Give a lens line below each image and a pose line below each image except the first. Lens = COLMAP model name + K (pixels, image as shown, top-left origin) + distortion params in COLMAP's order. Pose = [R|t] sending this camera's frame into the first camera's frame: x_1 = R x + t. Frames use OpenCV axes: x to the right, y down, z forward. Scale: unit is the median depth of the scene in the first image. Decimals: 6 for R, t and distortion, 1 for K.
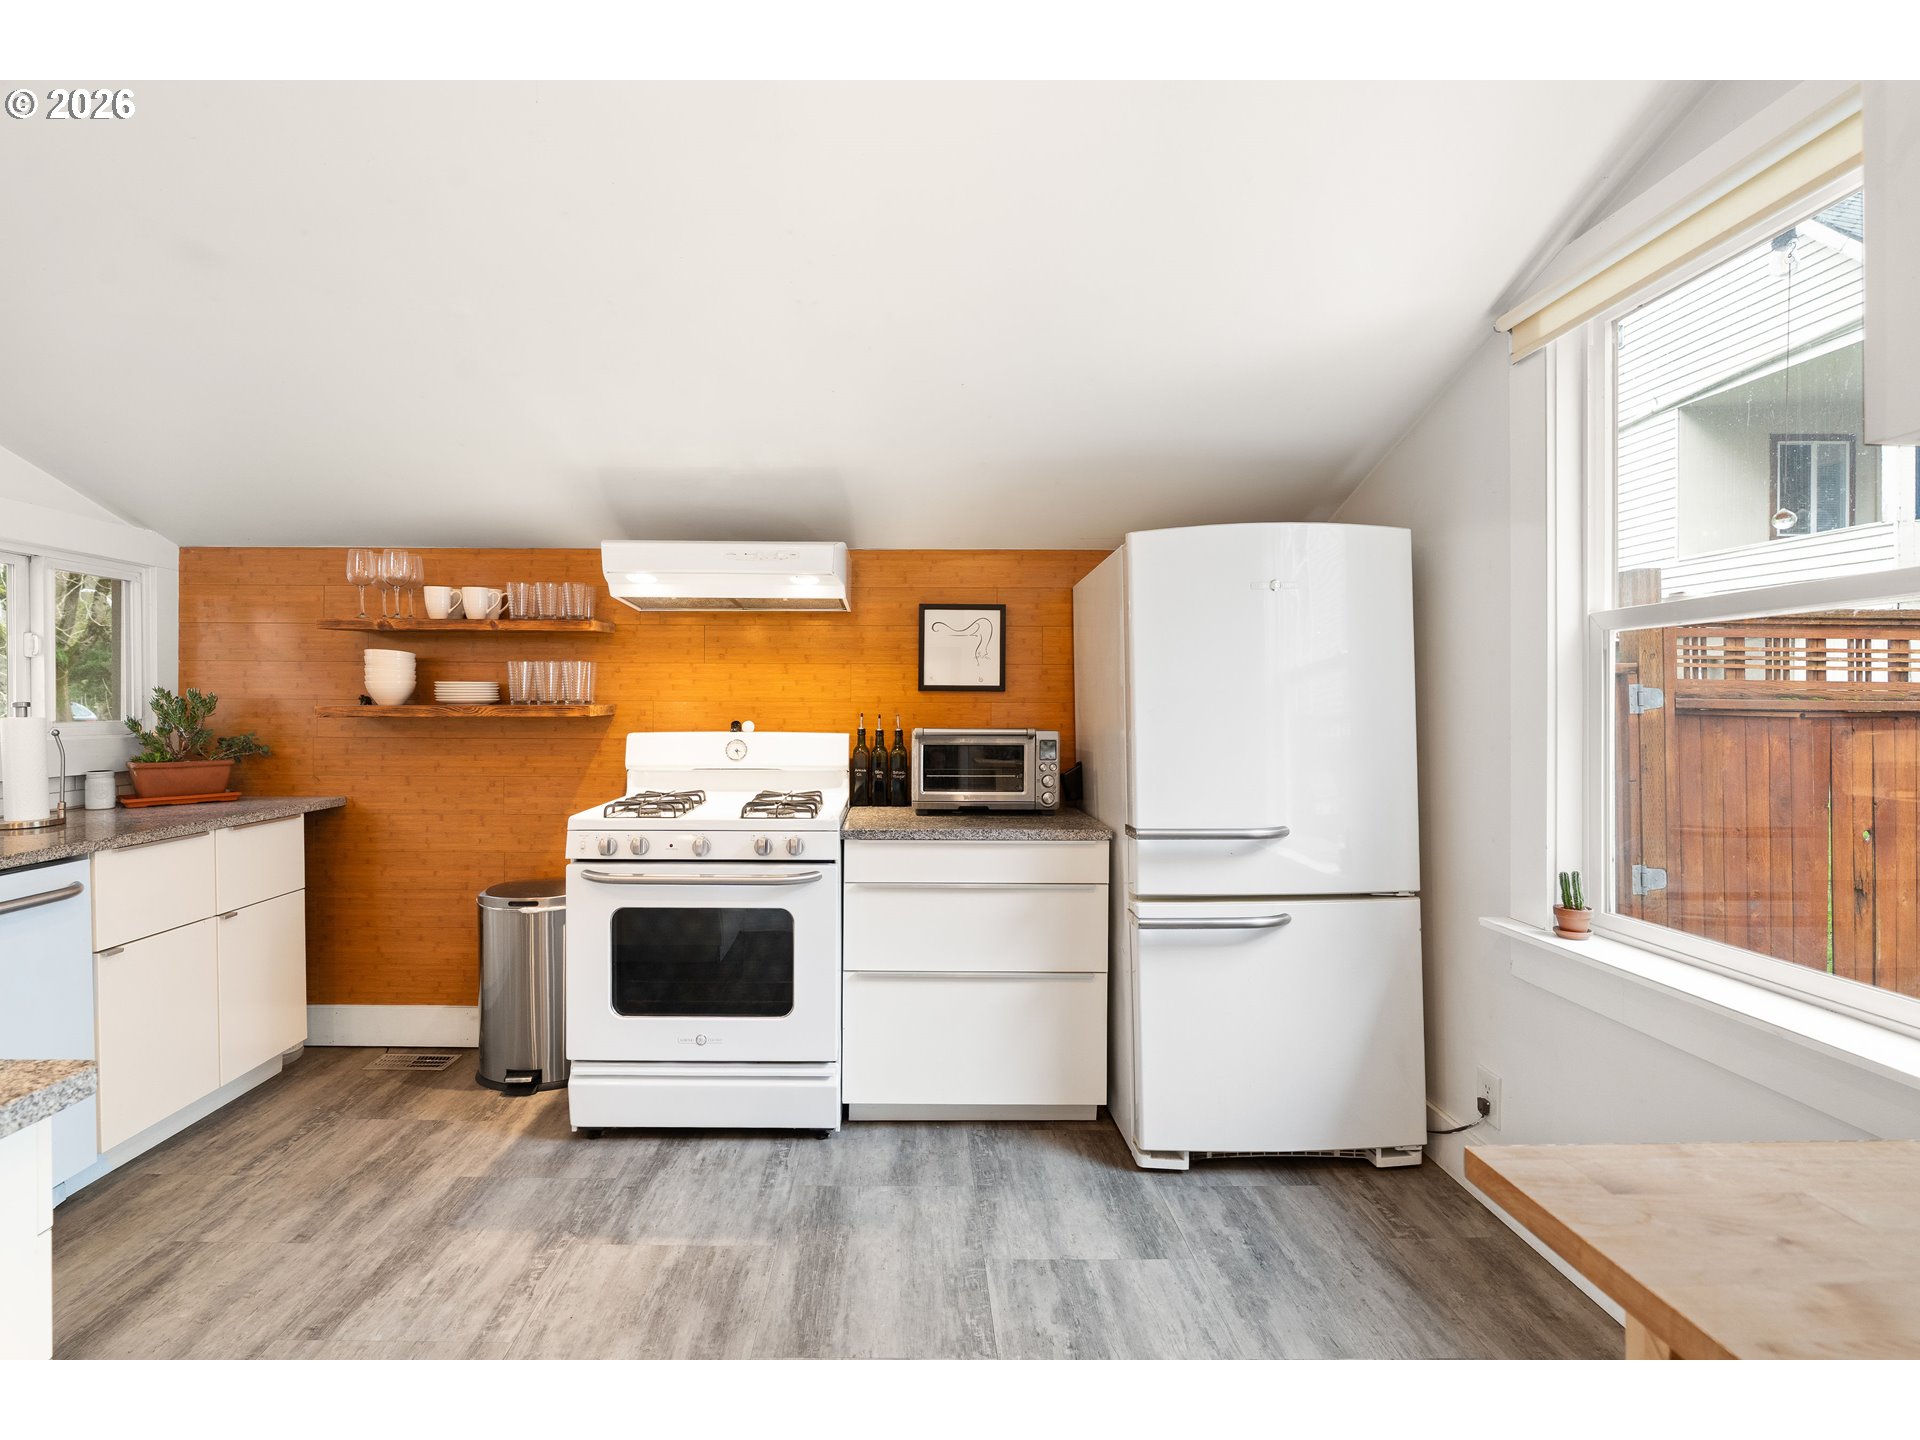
lens RADIAL K [[890.4, 0, 892.3], [0, 890.4, 710.9], [0, 0, 1]] dist [-0.005581, 0.000804]
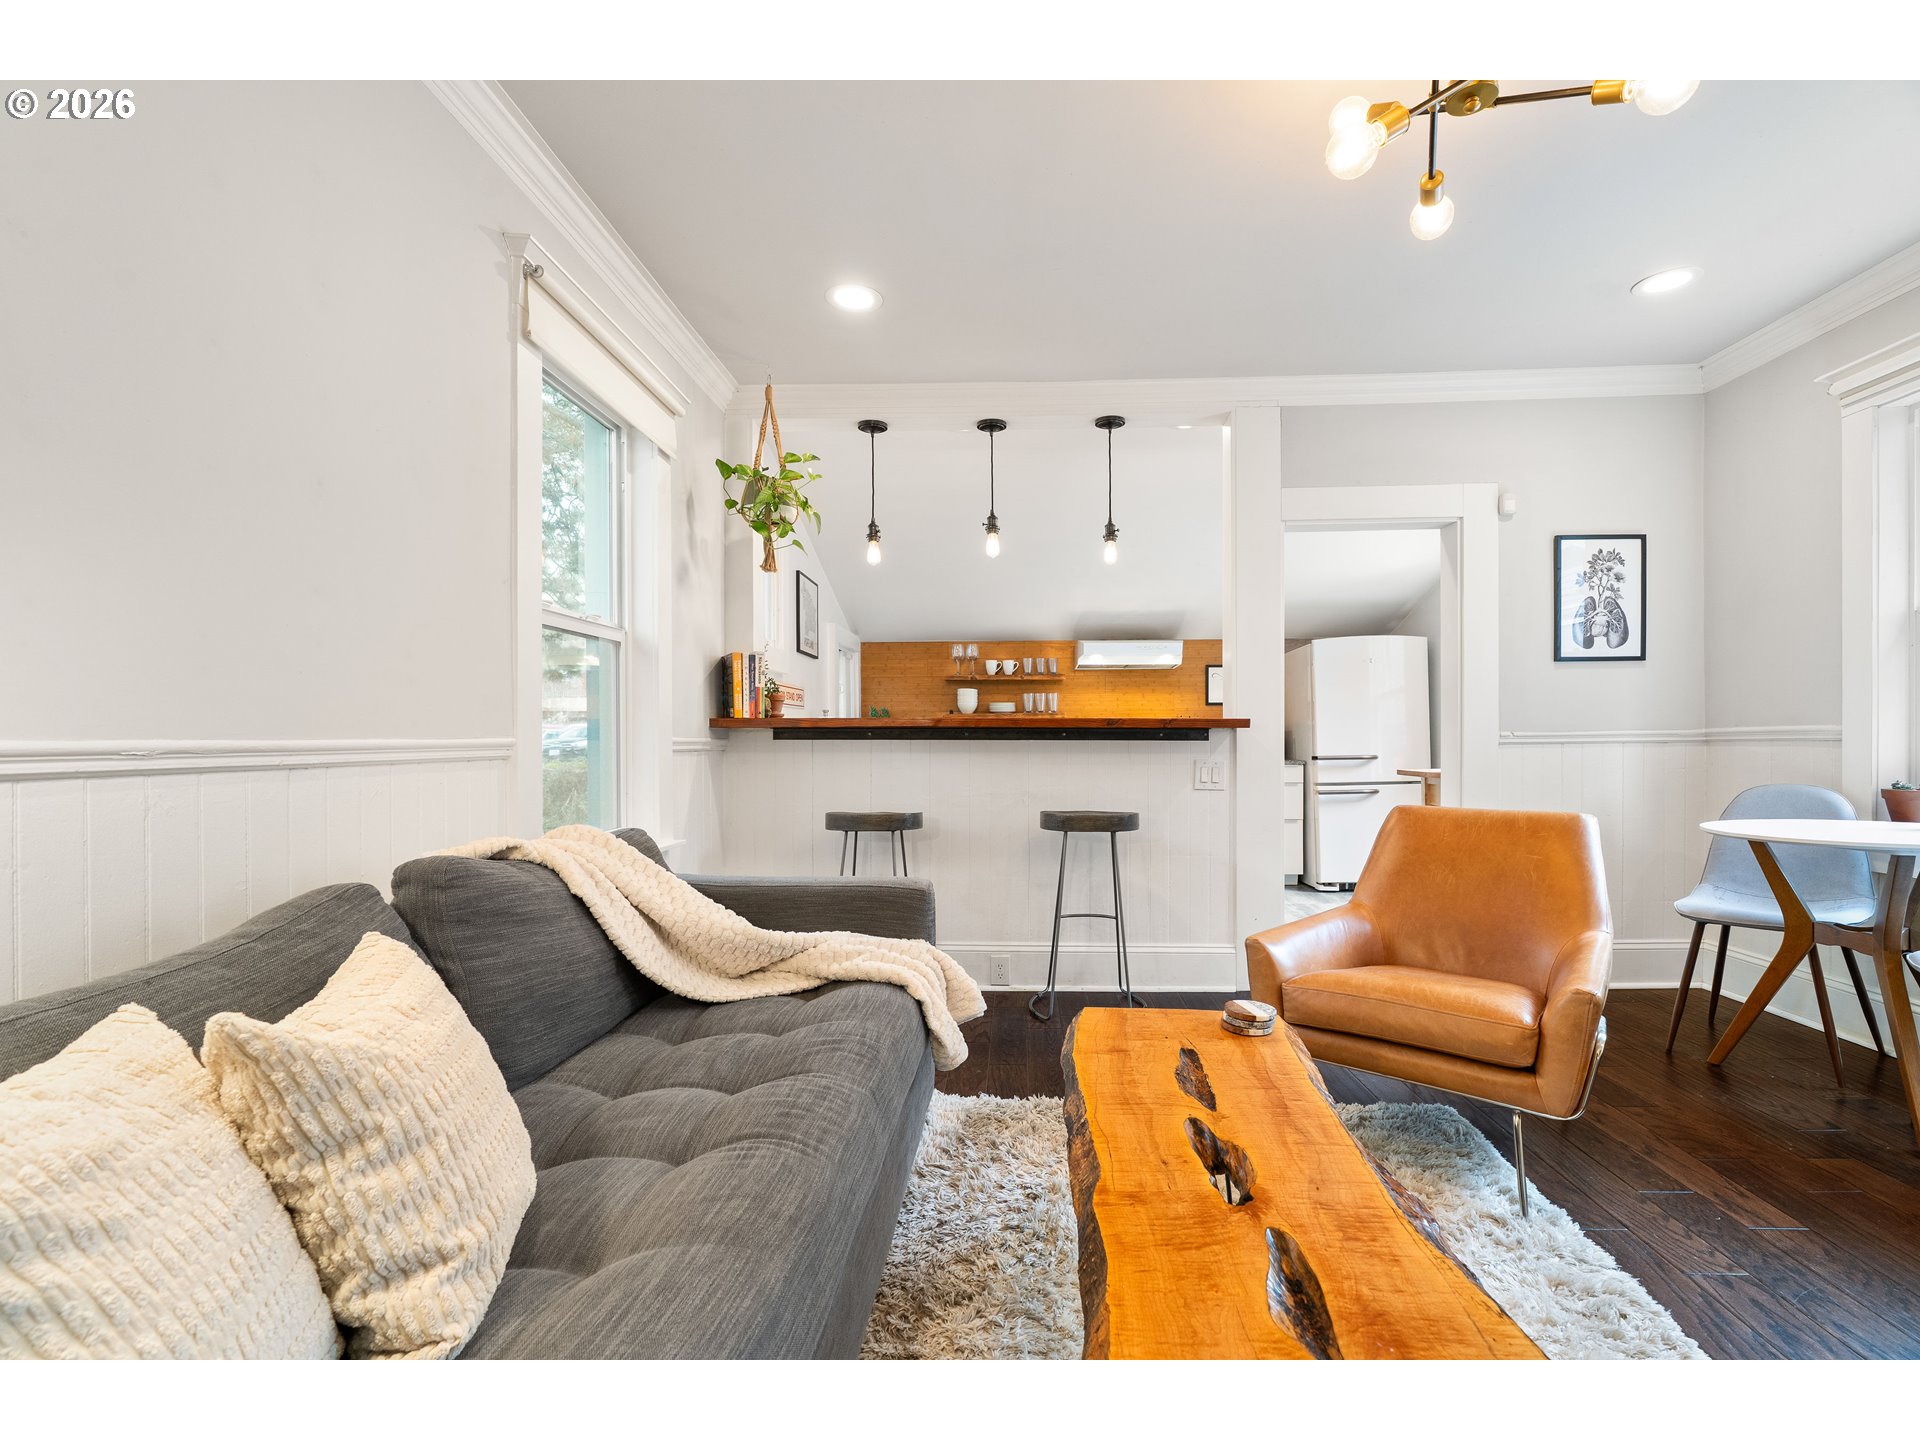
lens RADIAL K [[862.6, 0, 964.6], [0, 862.6, 744.6], [0, 0, 1]] dist [-0.016605, 0.000163]
pose [[0.998621, -0.008009, -0.051884, -0.498095], [0.008445, 0.999931, 0.008190, 0.057238], [0.051815, -0.008617, 0.998620, -1.240636]]
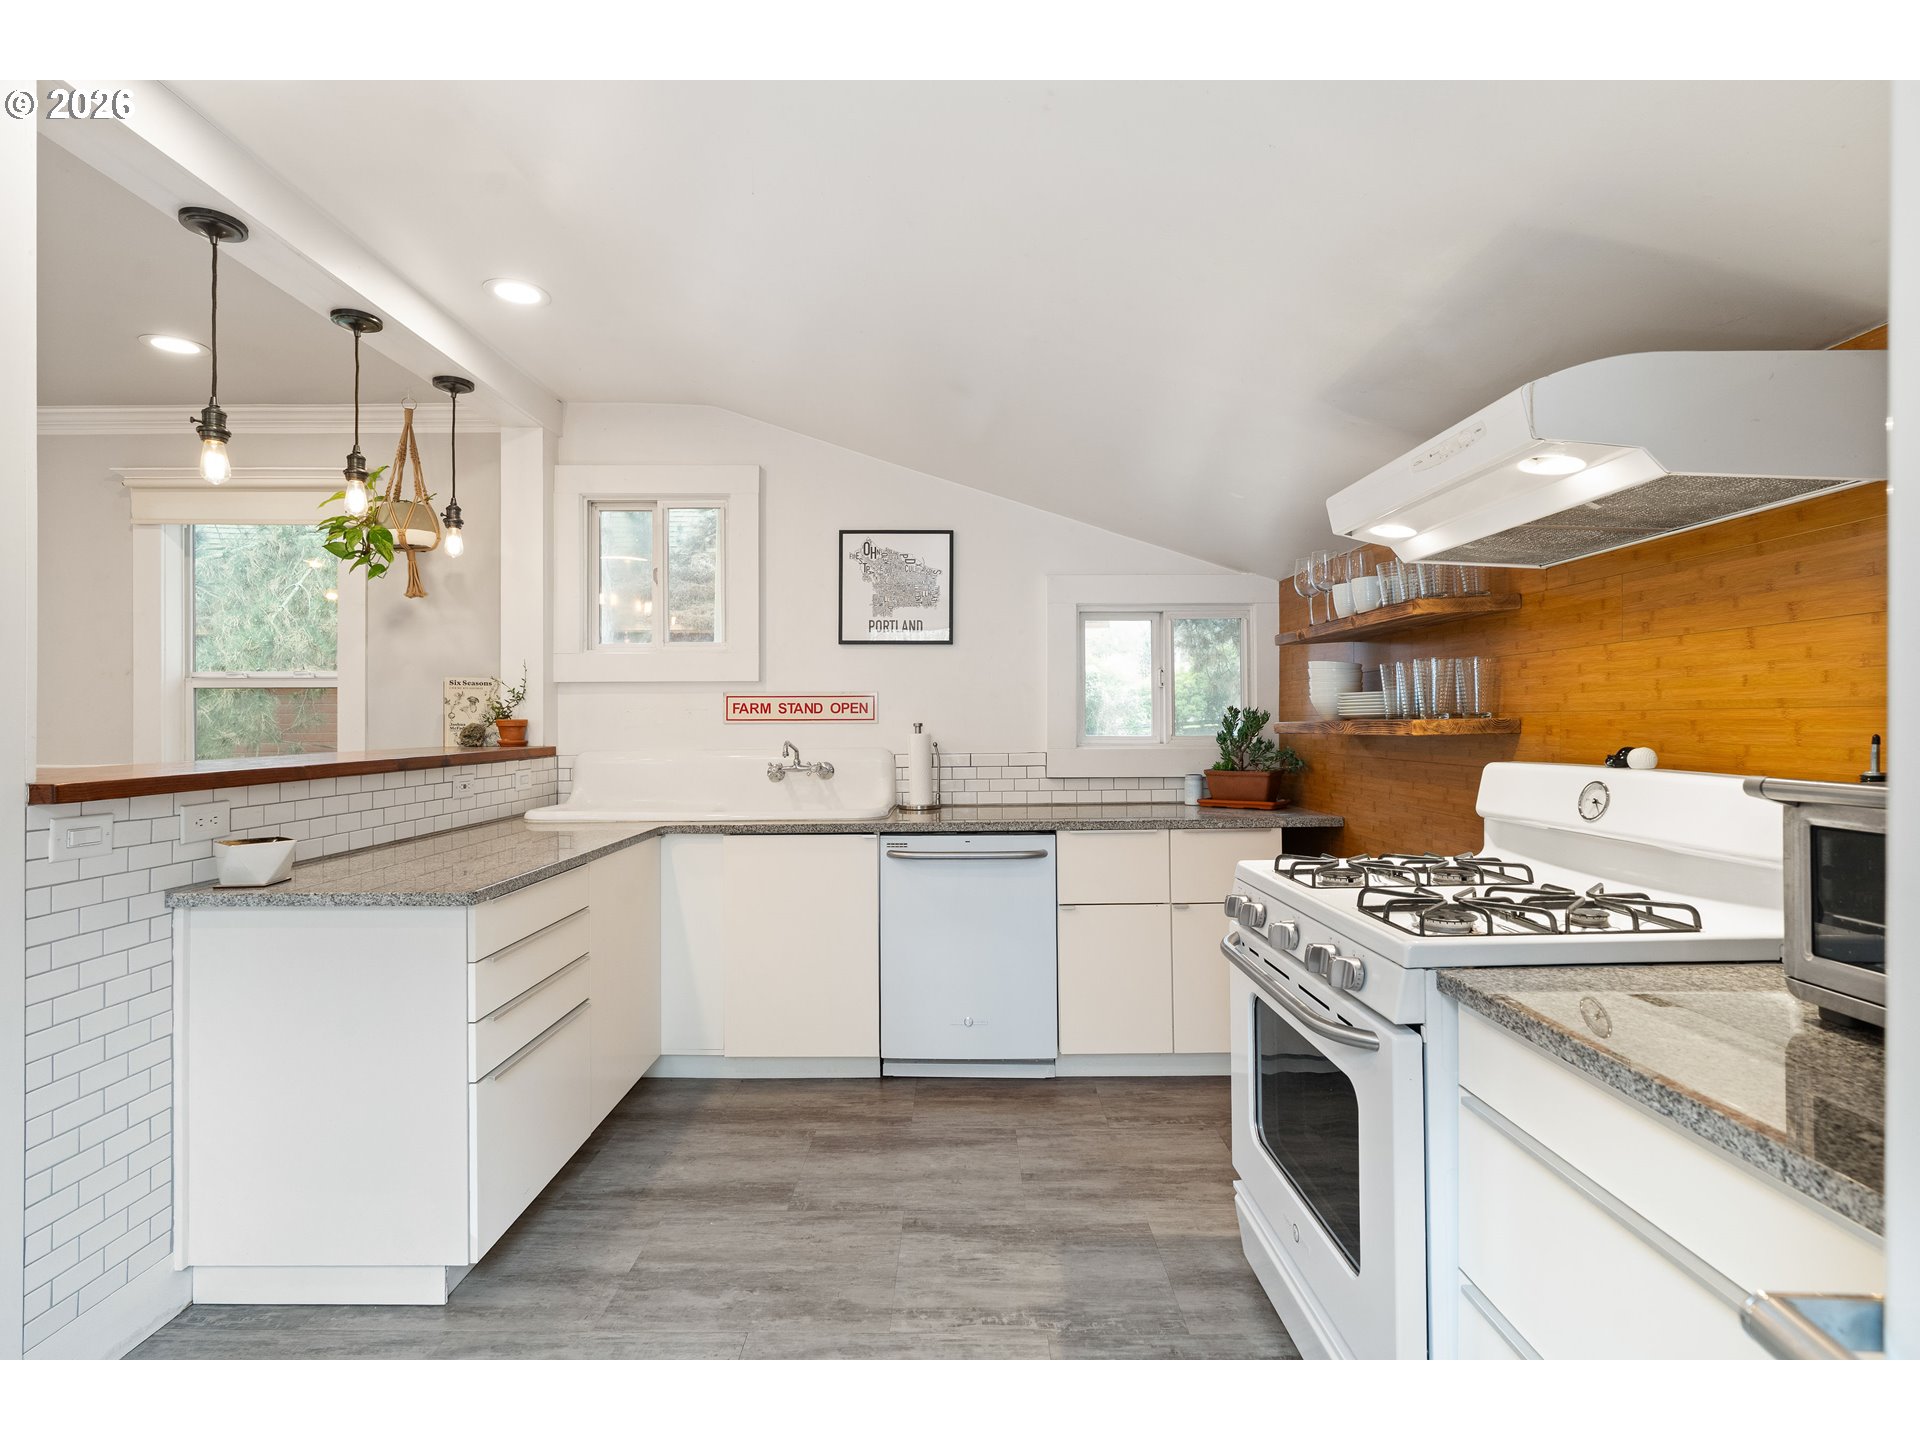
lens RADIAL K [[912.3, 0, 955.3], [0, 912.3, 715.4], [0, 0, 1]] dist [-0.003575, 0.000152]
pose [[0.007567, -0.011129, -0.999909, 0.398053], [0.000508, 0.999938, -0.011125, -0.002007], [0.999971, -0.000424, 0.007572, 0.651640]]
